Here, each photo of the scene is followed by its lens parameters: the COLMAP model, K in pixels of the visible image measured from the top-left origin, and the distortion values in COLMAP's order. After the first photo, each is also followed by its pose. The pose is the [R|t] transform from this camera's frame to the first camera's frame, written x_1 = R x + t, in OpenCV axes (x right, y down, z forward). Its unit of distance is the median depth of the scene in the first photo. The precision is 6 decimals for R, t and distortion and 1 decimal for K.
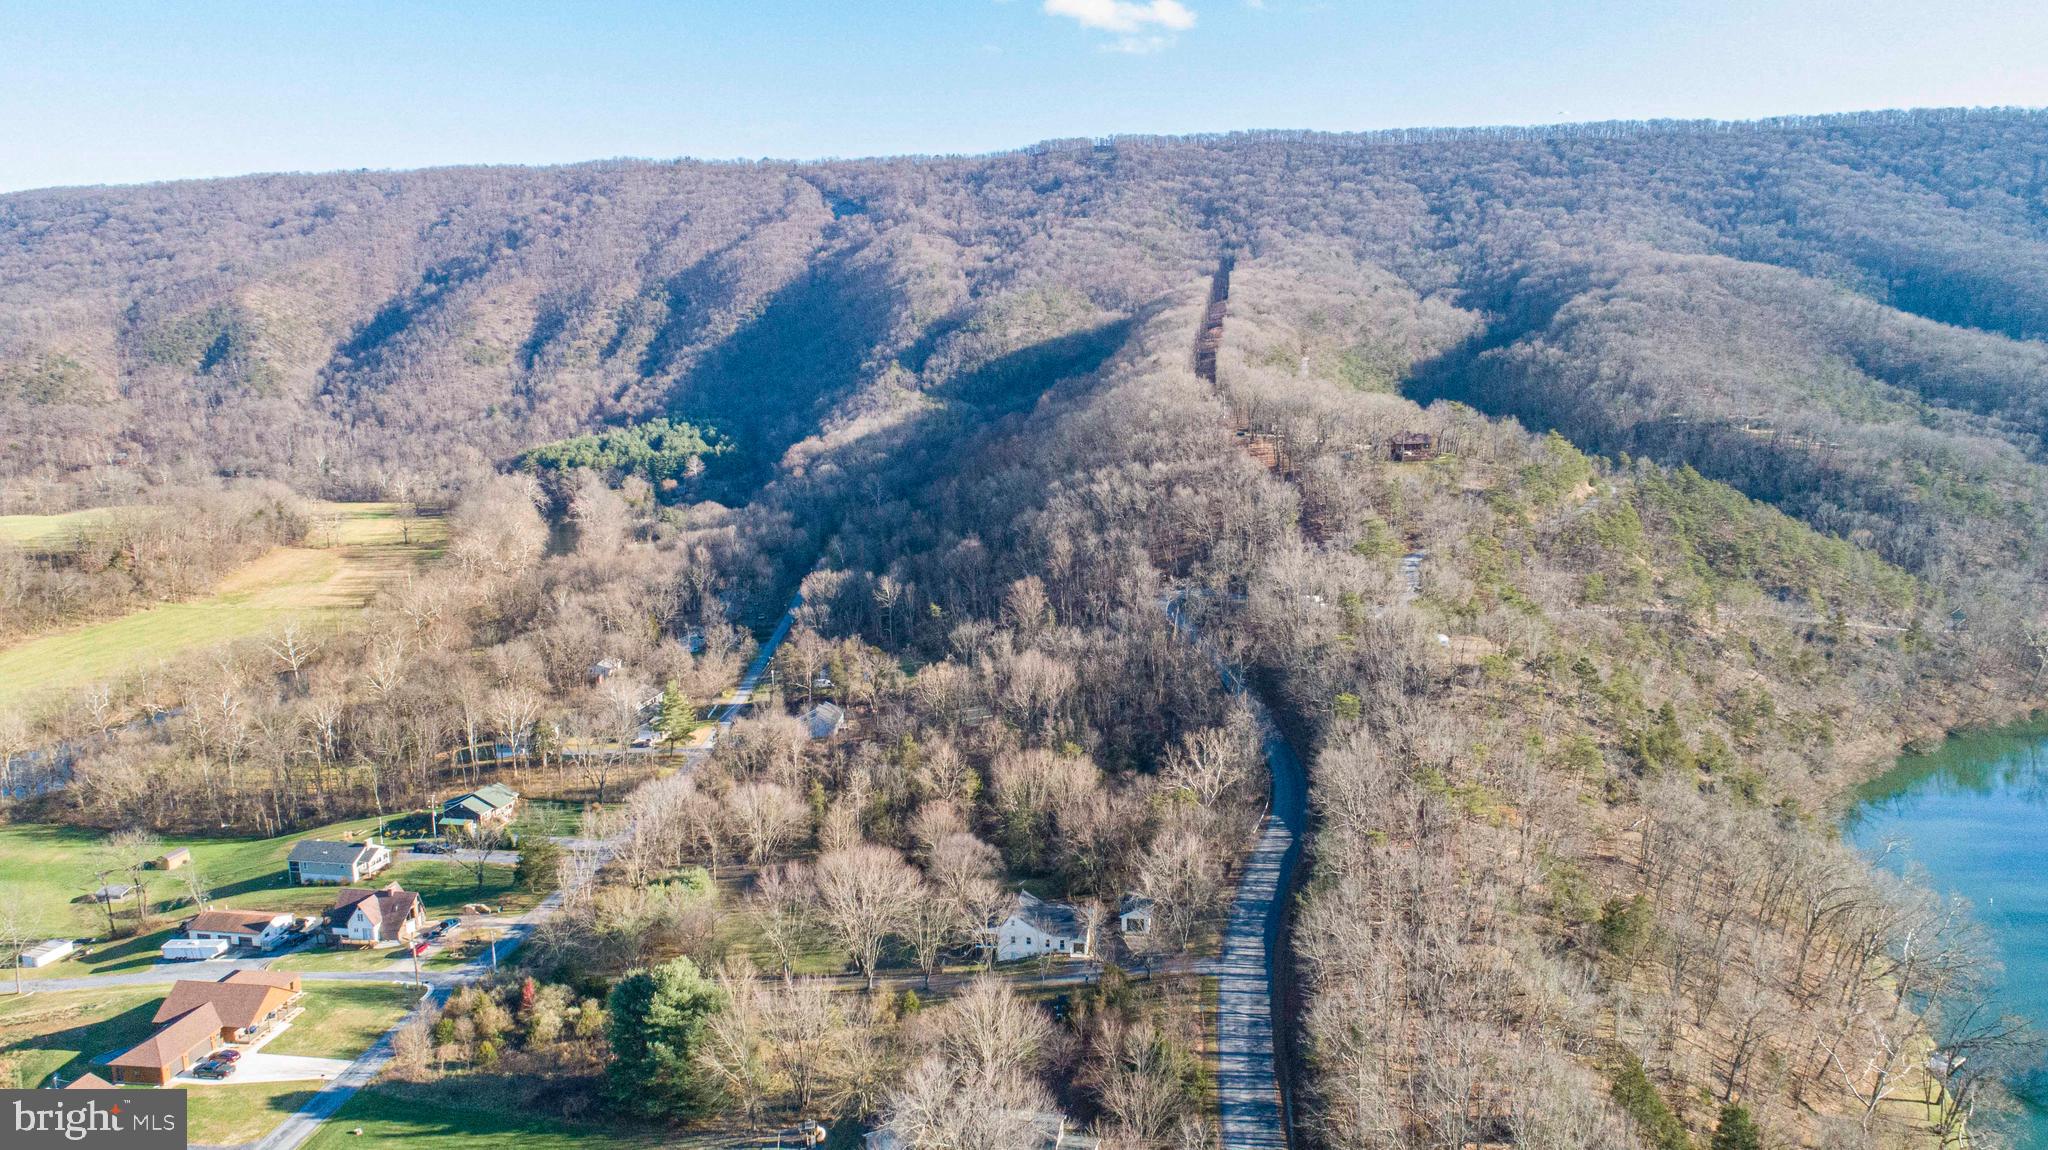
lens RADIAL K [[1369.1, 0, 1021.4], [0, 1369.1, 579.0], [0, 0, 1]] dist [-0.019067, 0.009896]
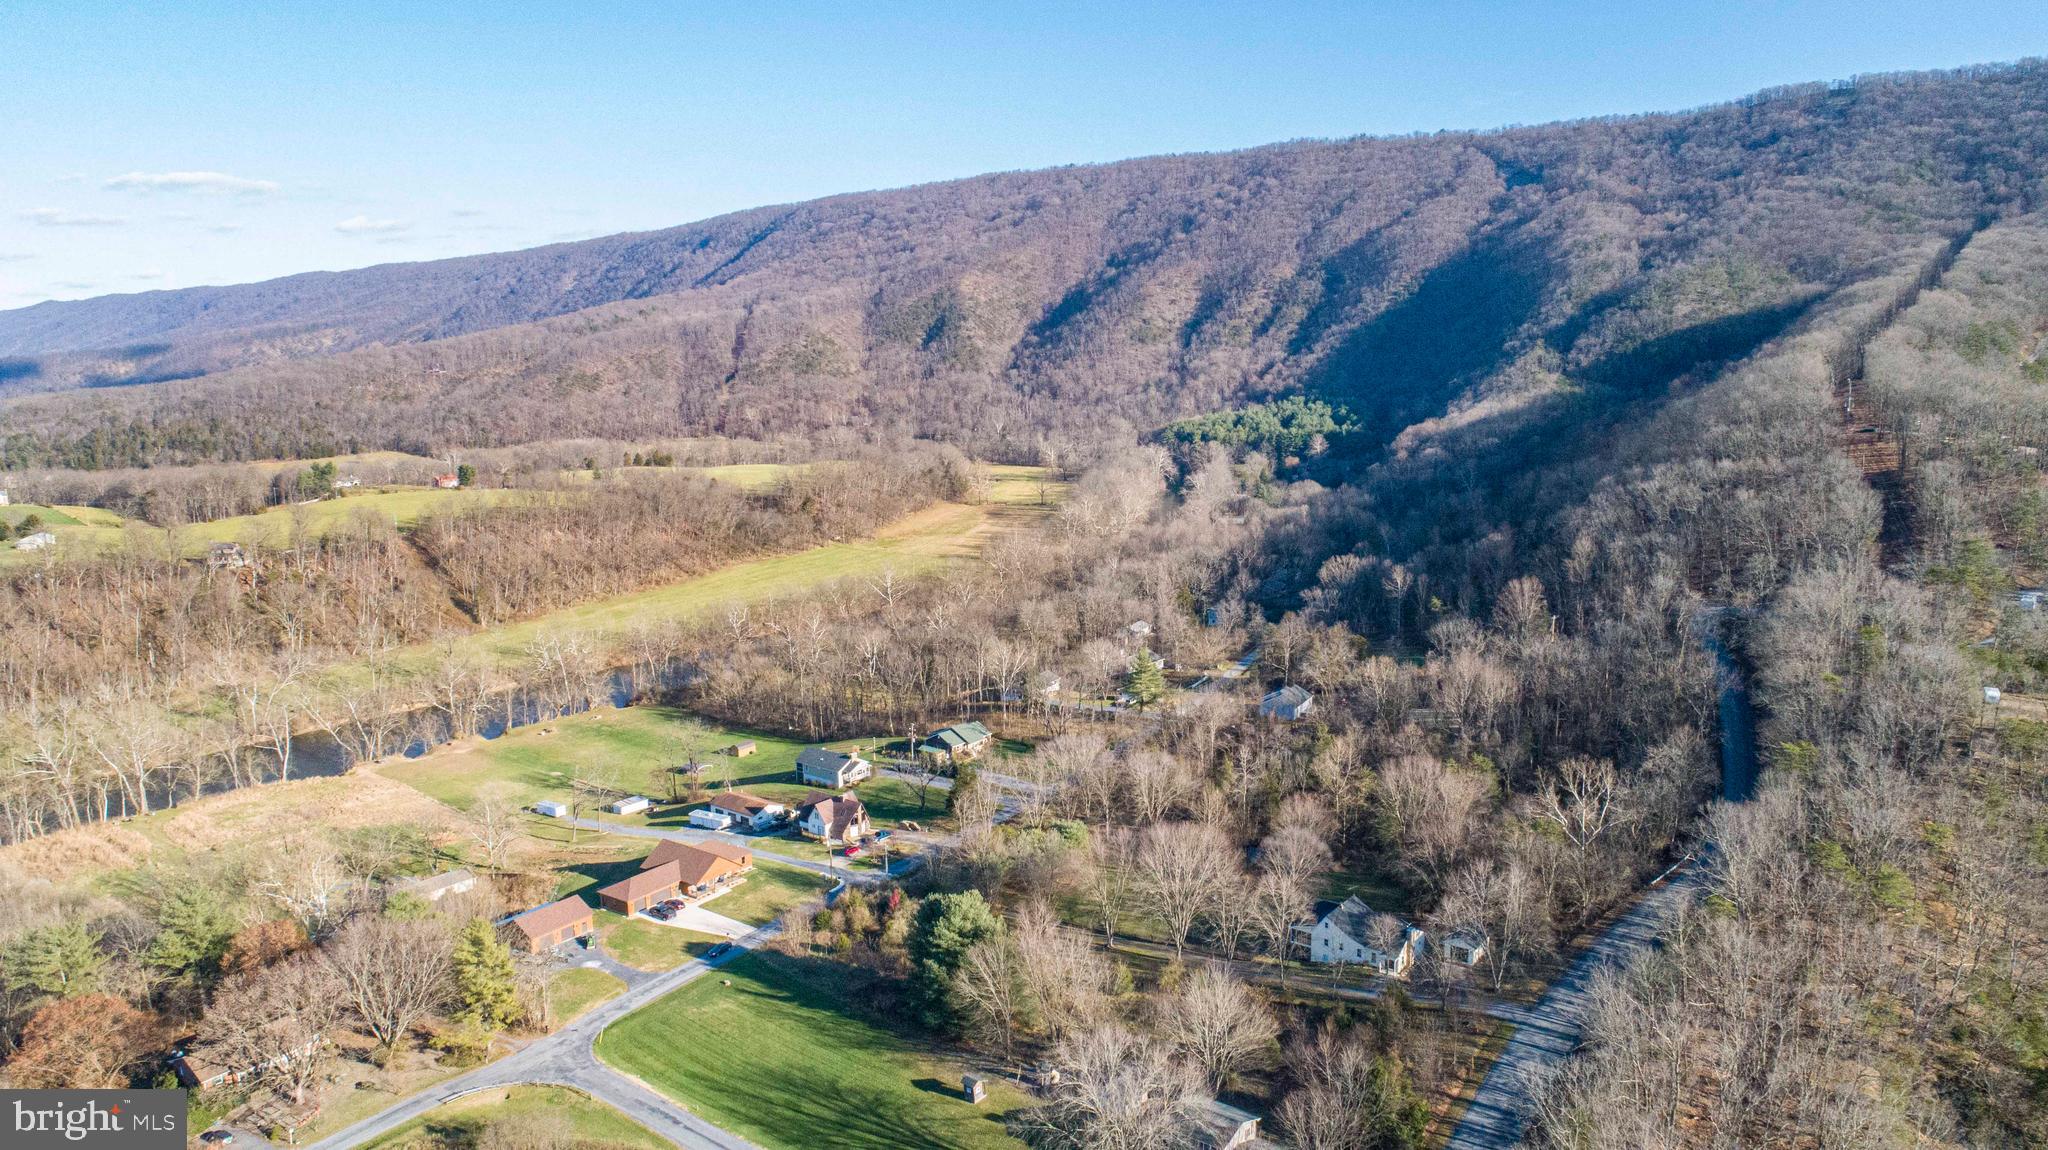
lens RADIAL K [[1369.1, 0, 1021.5], [0, 1369.1, 576.5], [0, 0, 1]] dist [-0.019067, 0.009896]
pose [[0.880485, 0.080490, -0.467191, 0.048051], [-0.073765, 0.996739, 0.032703, -0.002455], [0.468300, 0.005668, 0.883551, 0.007397]]
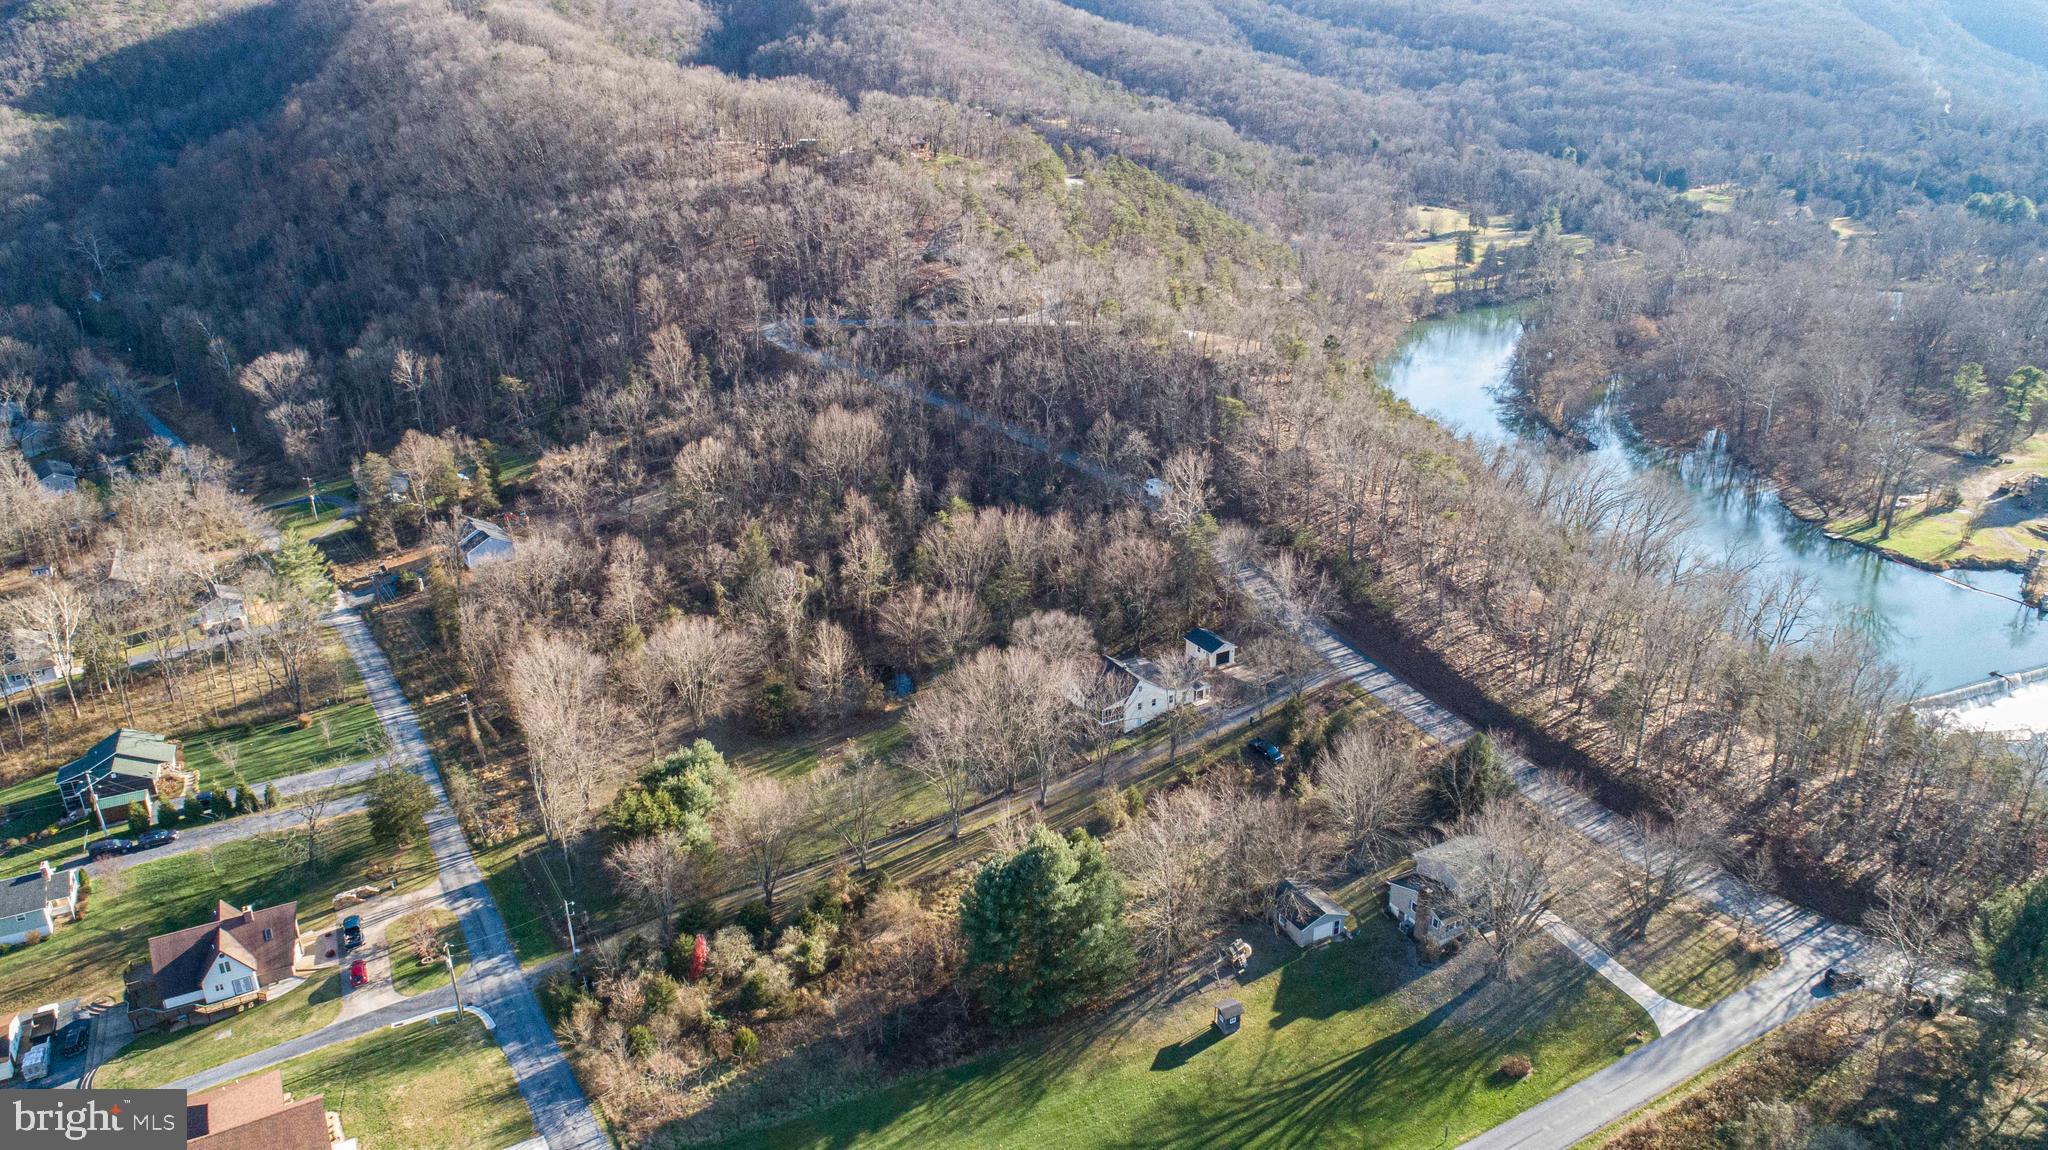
lens RADIAL K [[1369.1, 0, 1020.5], [0, 1369.1, 582.7], [0, 0, 1]] dist [-0.019067, 0.009896]
pose [[0.787499, -0.222868, 0.574609, -0.118642], [0.099145, 0.965996, 0.238793, -0.010022], [-0.608290, -0.131080, 0.782817, 0.066577]]
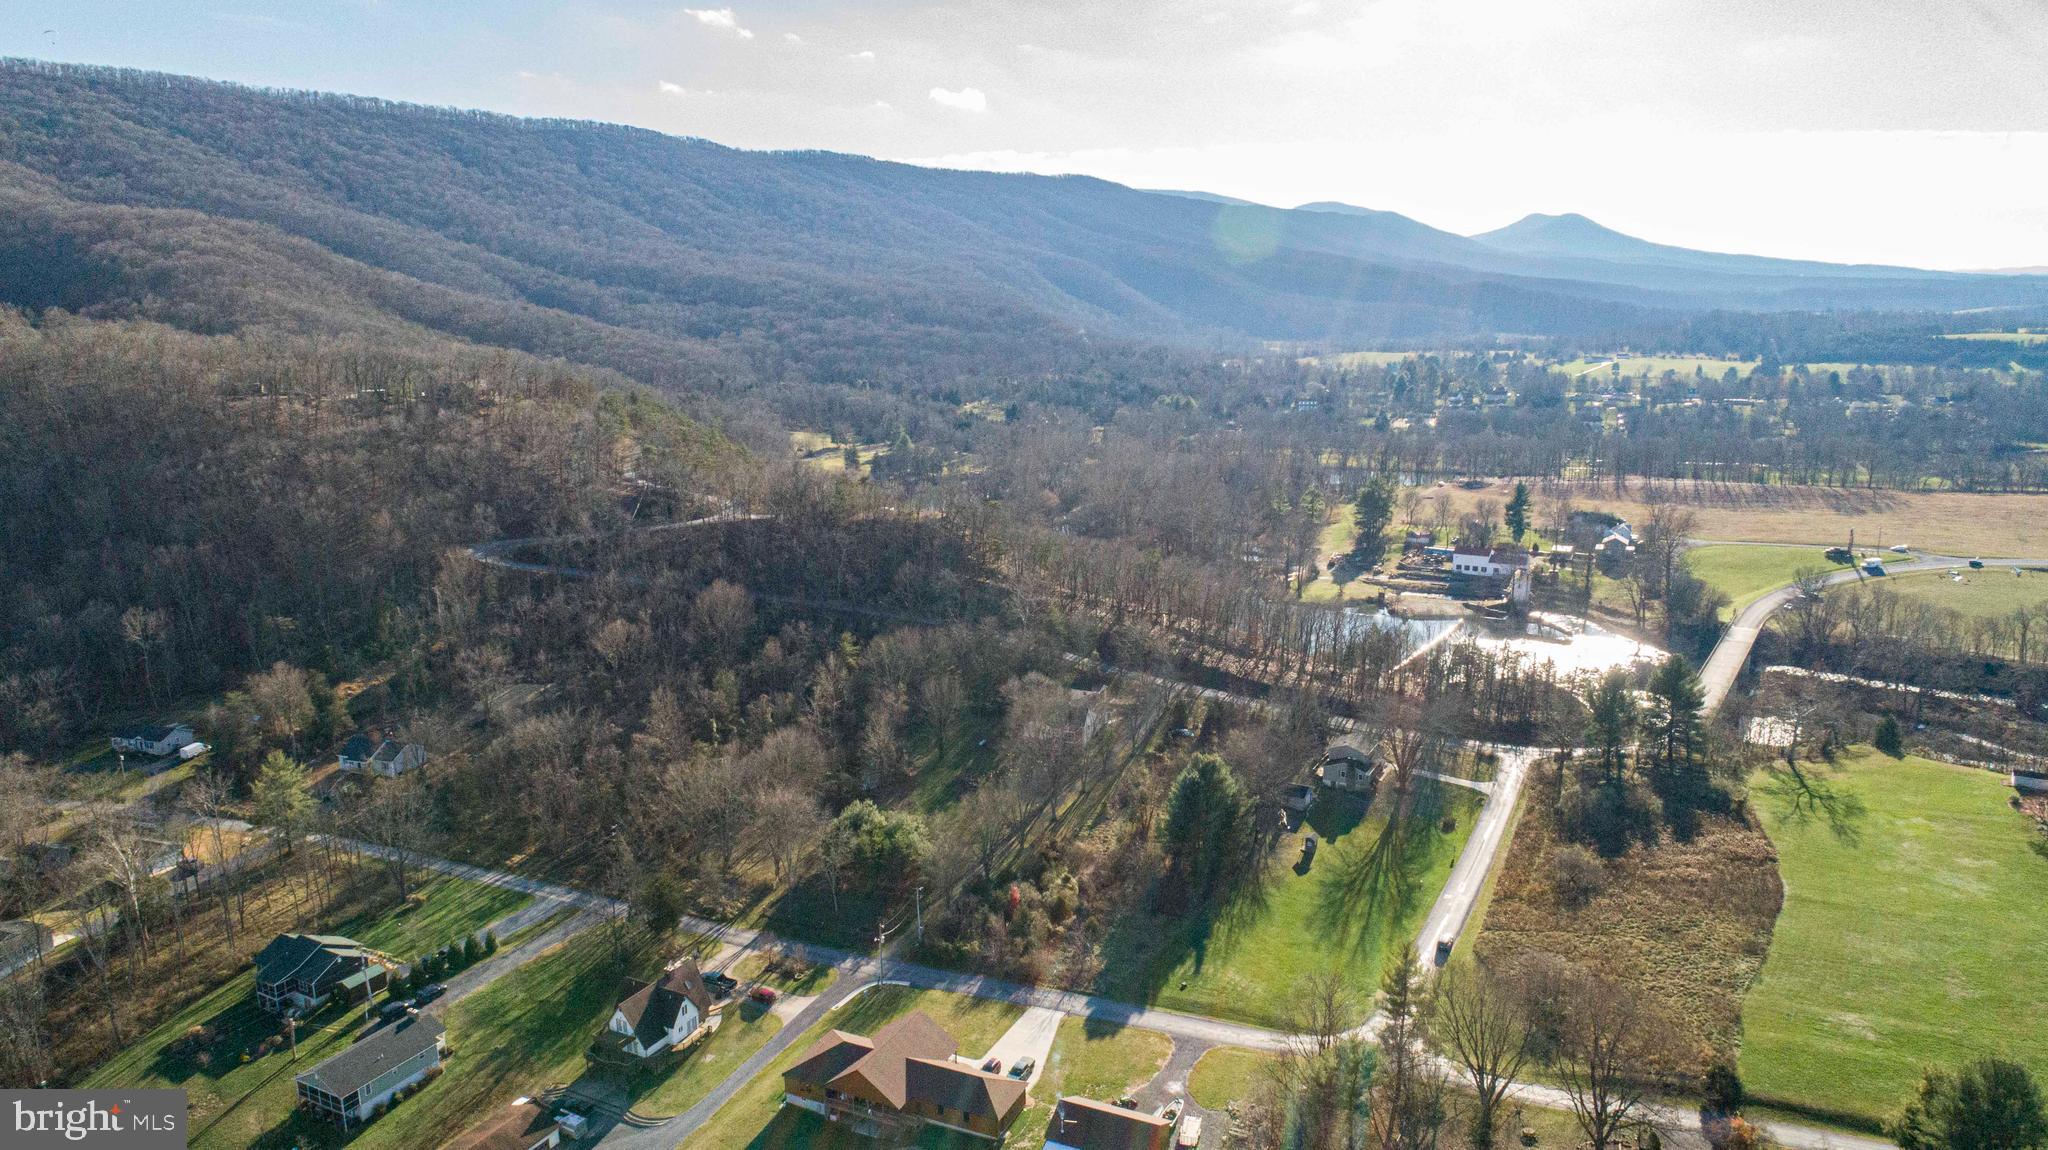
lens RADIAL K [[1369.1, 0, 1024.8], [0, 1369.1, 573.1], [0, 0, 1]] dist [-0.019067, 0.009896]
pose [[0.309409, -0.187210, 0.932319, -0.256081], [0.164961, 0.976132, 0.141262, -0.018226], [-0.936511, 0.110089, 0.332907, 0.119506]]
